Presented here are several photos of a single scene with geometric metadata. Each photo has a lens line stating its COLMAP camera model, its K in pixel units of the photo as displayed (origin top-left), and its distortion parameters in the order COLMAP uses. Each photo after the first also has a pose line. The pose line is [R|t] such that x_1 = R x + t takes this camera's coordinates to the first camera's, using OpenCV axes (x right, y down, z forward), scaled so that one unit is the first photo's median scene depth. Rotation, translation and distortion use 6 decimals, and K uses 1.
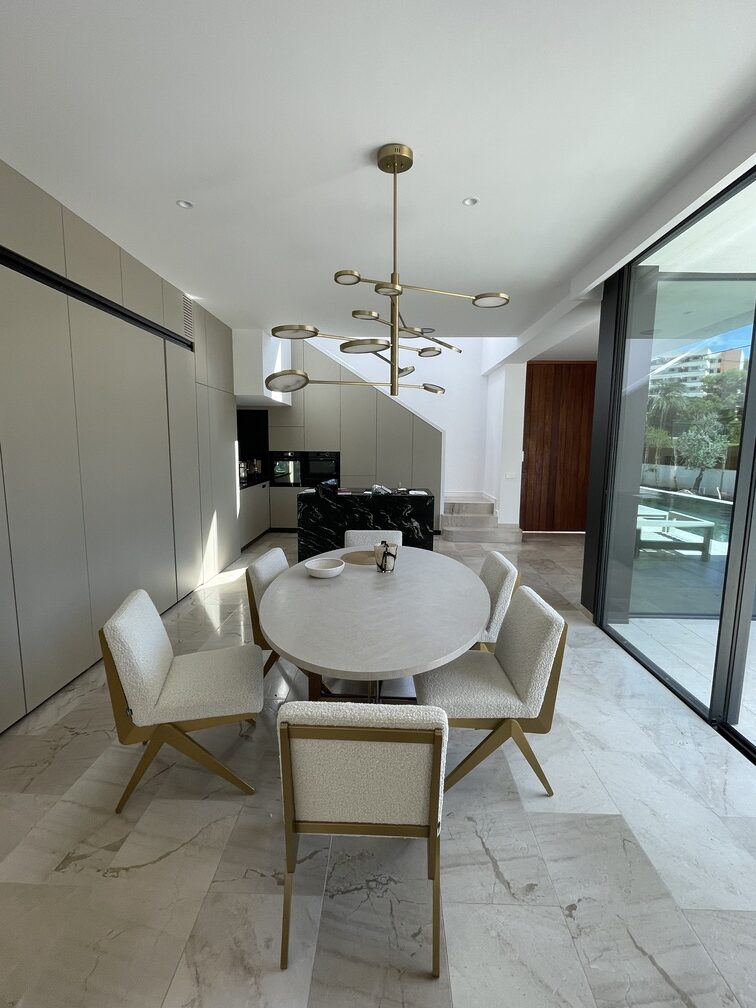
lens RADIAL K [[465.7, 0, 378.0], [0, 465.7, 504.0], [0, 0, 1]] dist [-0.009321, 0.000250]
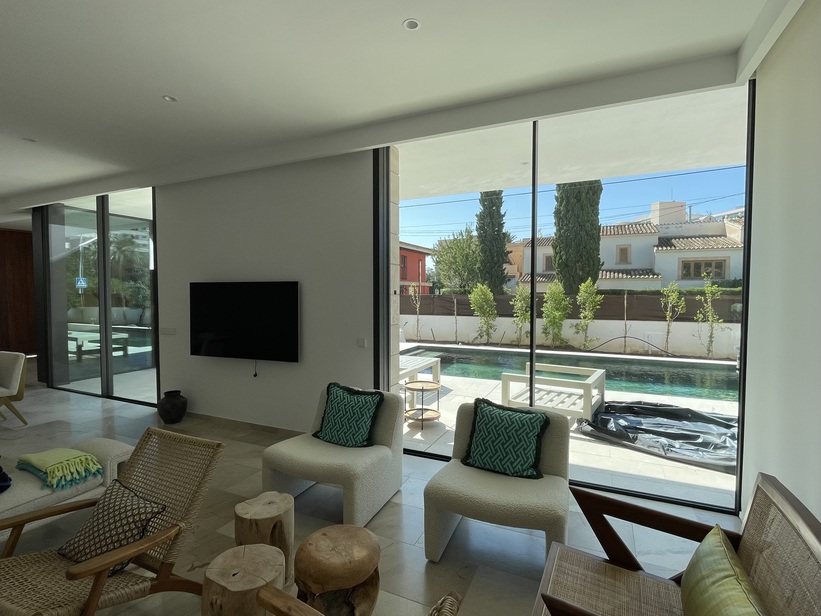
lens RADIAL K [[405.7, 0, 410.5], [0, 405.7, 308.0], [0, 0, 1]] dist [-0.005456, -0.001169]
pose [[0.396304, -0.041997, 0.917159, -0.395666], [0.121021, 0.992626, -0.006841, 0.125743], [-0.910108, 0.113707, 0.398464, -0.932200]]
